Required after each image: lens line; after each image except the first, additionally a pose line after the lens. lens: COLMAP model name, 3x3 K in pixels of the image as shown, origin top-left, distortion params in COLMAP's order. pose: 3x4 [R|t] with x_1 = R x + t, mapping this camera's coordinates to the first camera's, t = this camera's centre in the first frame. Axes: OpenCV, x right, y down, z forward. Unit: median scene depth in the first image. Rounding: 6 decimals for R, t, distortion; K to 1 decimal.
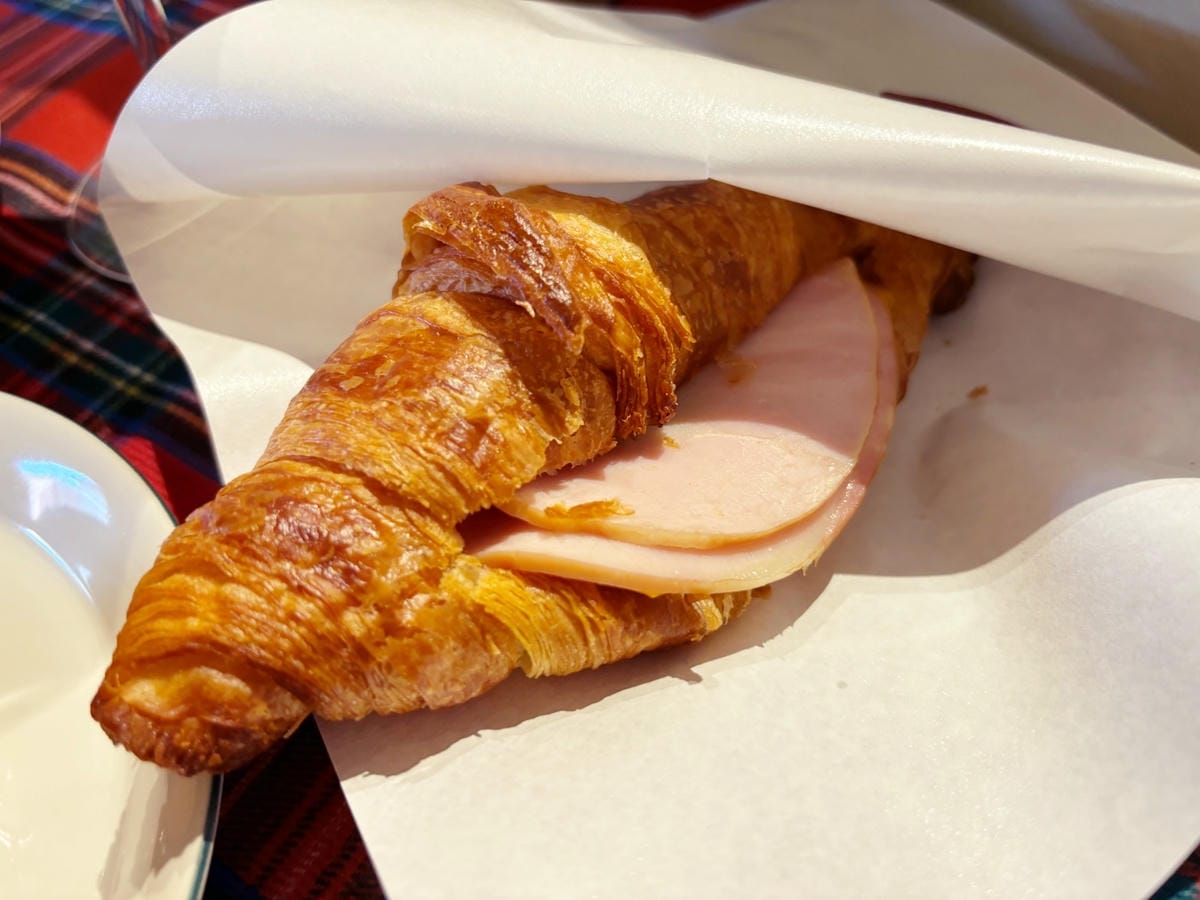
lens RADIAL K [[934.6, 0, 600.0], [0, 934.6, 450.0], [0, 0, 1]] dist [0.058159, -0.156185]
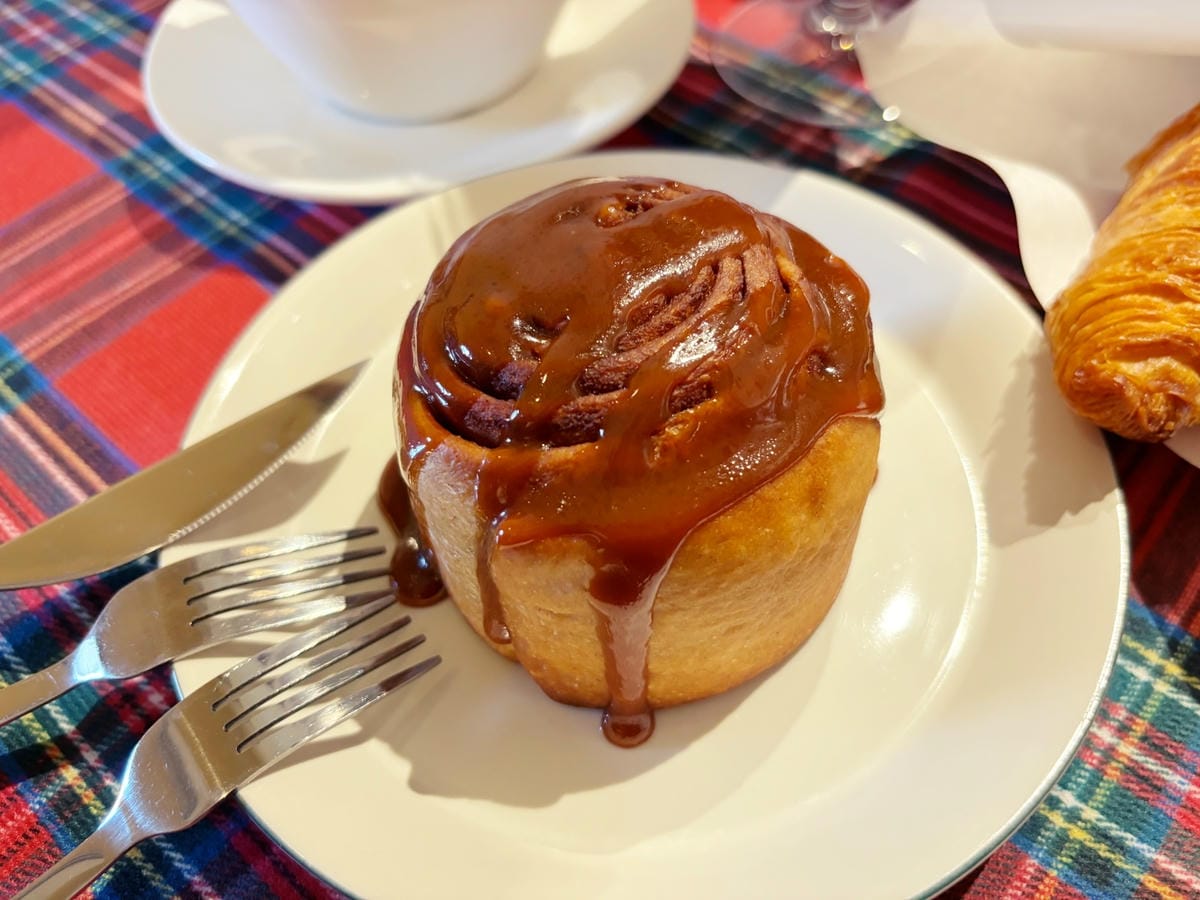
lens RADIAL K [[934.6, 0, 600.0], [0, 934.6, 450.0], [0, 0, 1]] dist [0.058159, -0.156185]
pose [[0.987649, 0.138314, -0.073609, -1.131604], [-0.136161, 0.990119, 0.033523, 0.436663], [0.077518, -0.023087, 0.996724, -0.427741]]
